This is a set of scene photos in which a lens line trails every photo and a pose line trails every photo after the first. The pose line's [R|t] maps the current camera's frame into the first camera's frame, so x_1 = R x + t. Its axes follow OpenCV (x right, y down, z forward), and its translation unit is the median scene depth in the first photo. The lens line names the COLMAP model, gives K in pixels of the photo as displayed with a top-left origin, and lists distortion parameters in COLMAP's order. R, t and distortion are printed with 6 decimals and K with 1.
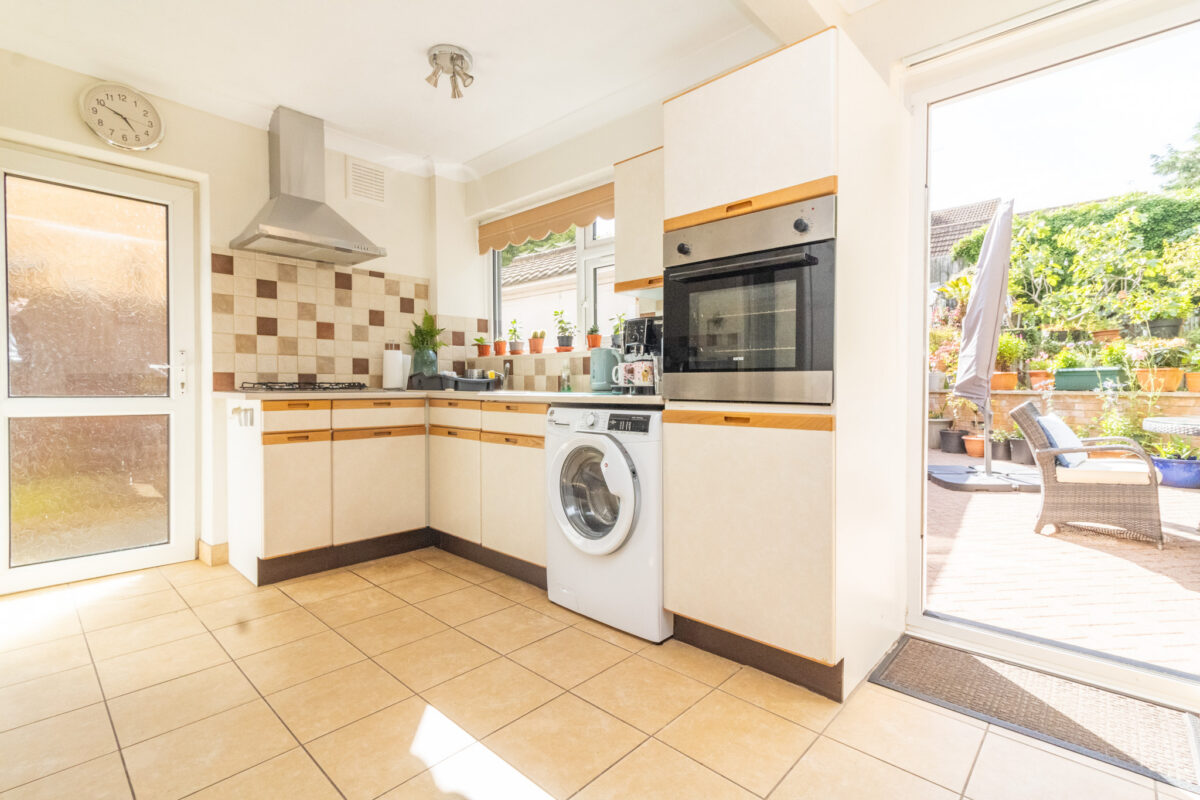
lens RADIAL K [[553.4, 0, 603.7], [0, 553.4, 393.4], [0, 0, 1]] dist [0.002100, 0.000398]
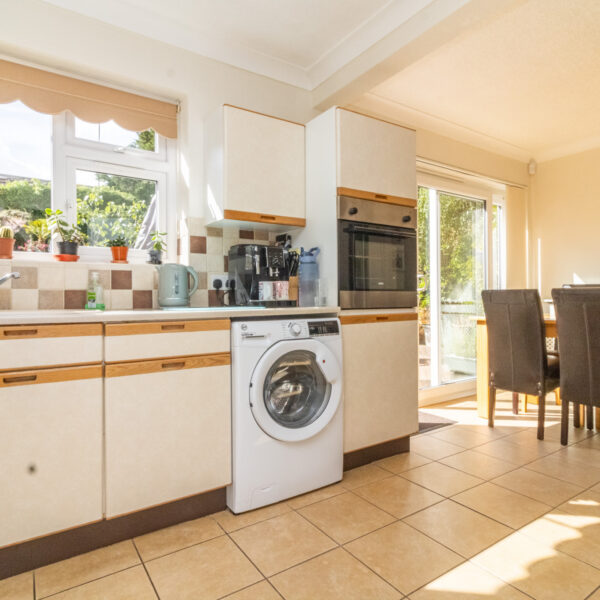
lens RADIAL K [[410.6, 0, 301.8], [0, 410.6, 296.5], [0, 0, 1]] dist [0.005698, 0.000775]
pose [[0.226834, 0.001030, 0.973933, -0.793645], [0.023072, 0.999713, -0.006431, -0.014255], [-0.973660, 0.023930, 0.226745, 0.700418]]
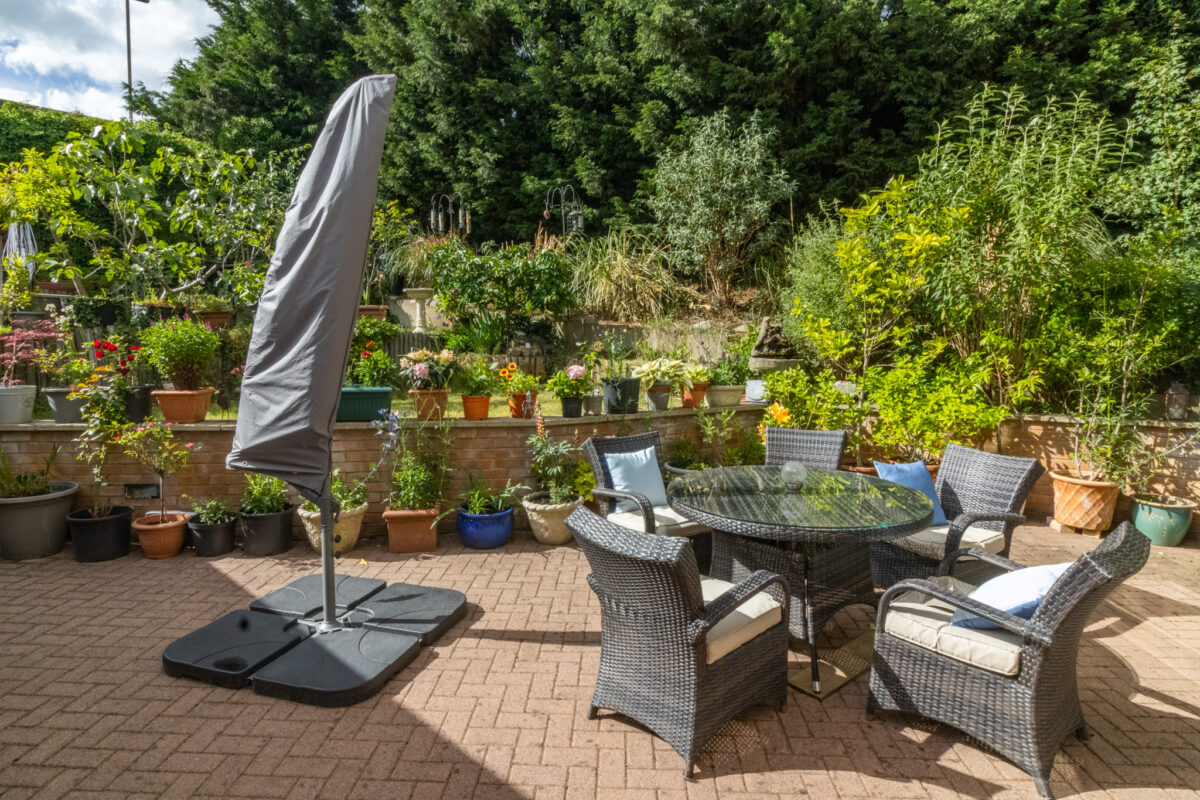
lens RADIAL K [[649.1, 0, 602.9], [0, 649.1, 402.0], [0, 0, 1]] dist [0.004205, -0.000051]
pose [[0.069594, -0.081164, 0.994268, 0.318120], [0.009270, 0.996694, 0.080713, -0.221723], [-0.997532, 0.003599, 0.070116, 1.618540]]
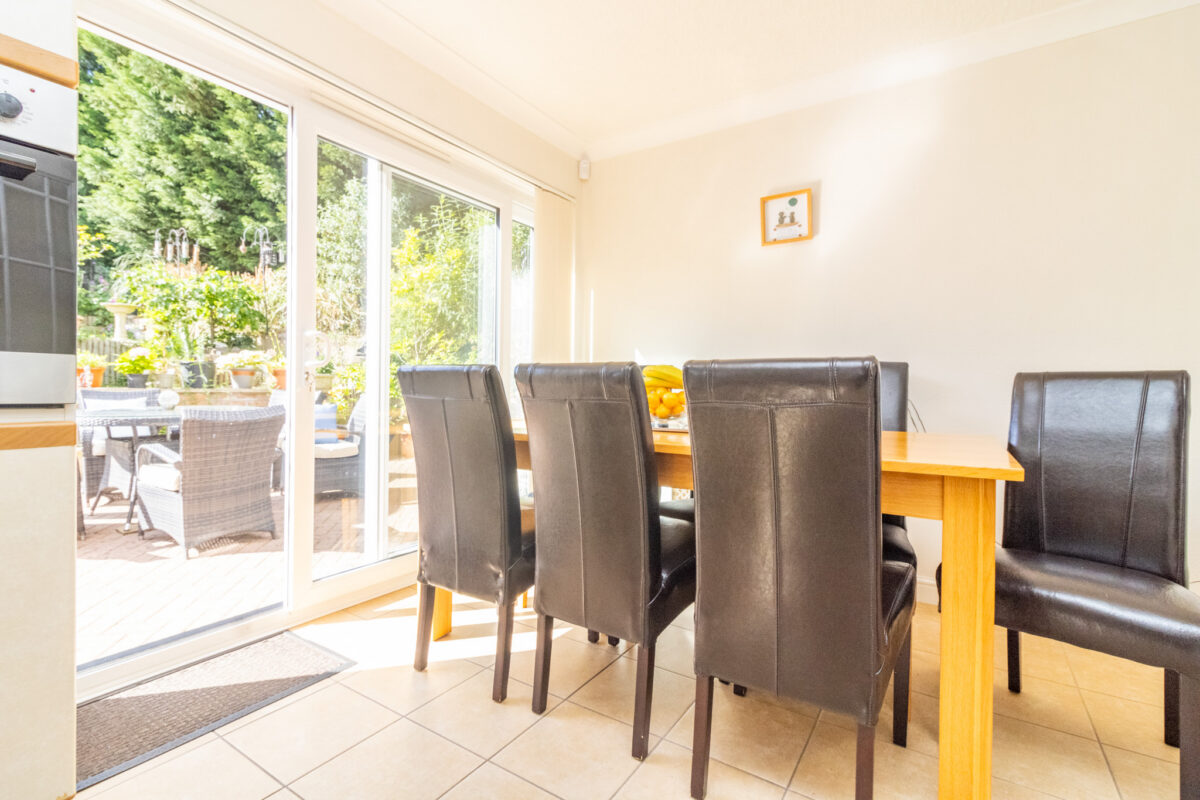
lens RADIAL K [[548.7, 0, 598.1], [0, 548.7, 395.9], [0, 0, 1]] dist [0.003520, 0.000466]
pose [[-0.168310, -0.017432, 0.985580, -0.226968], [0.003665, 0.999826, 0.018310, -0.001986], [-0.985727, 0.006694, -0.168216, 0.320162]]
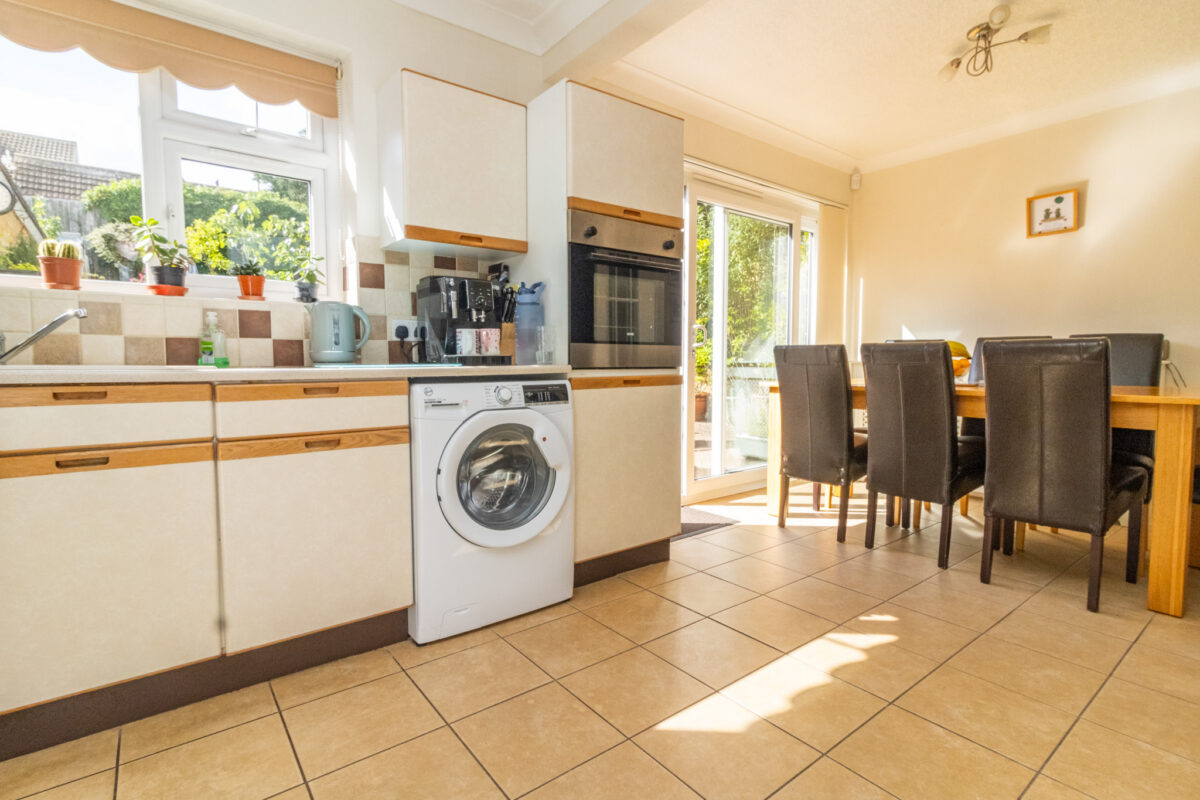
lens RADIAL K [[570.2, 0, 601.2], [0, 570.2, 394.9], [0, 0, 1]] dist [0.005494, 0.000698]
pose [[0.157626, -0.061786, 0.985564, -0.786487], [0.015944, 0.998070, 0.060020, -0.002359], [-0.987370, 0.006254, 0.158307, 0.633708]]
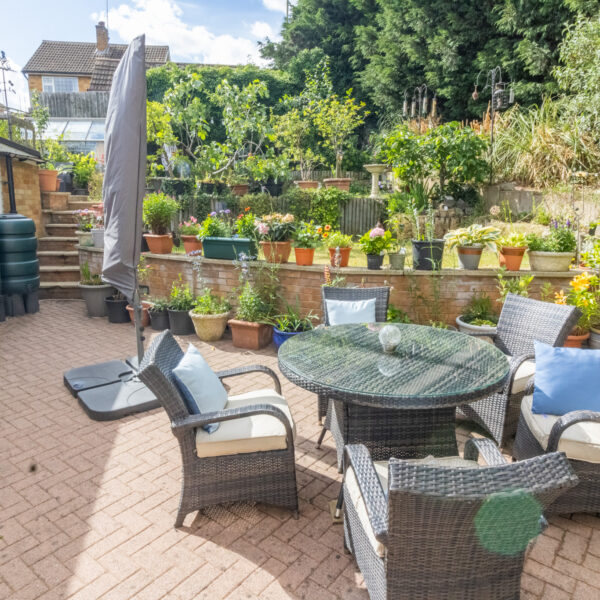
lens RADIAL K [[485.7, 0, 300.7], [0, 485.7, 304.6], [0, 0, 1]] dist [0.005248, -0.003190]
pose [[0.652108, -0.146258, 0.743884, 0.702602], [-0.002354, 0.980819, 0.194906, -0.250658], [-0.758122, -0.128851, 0.639256, 0.785107]]
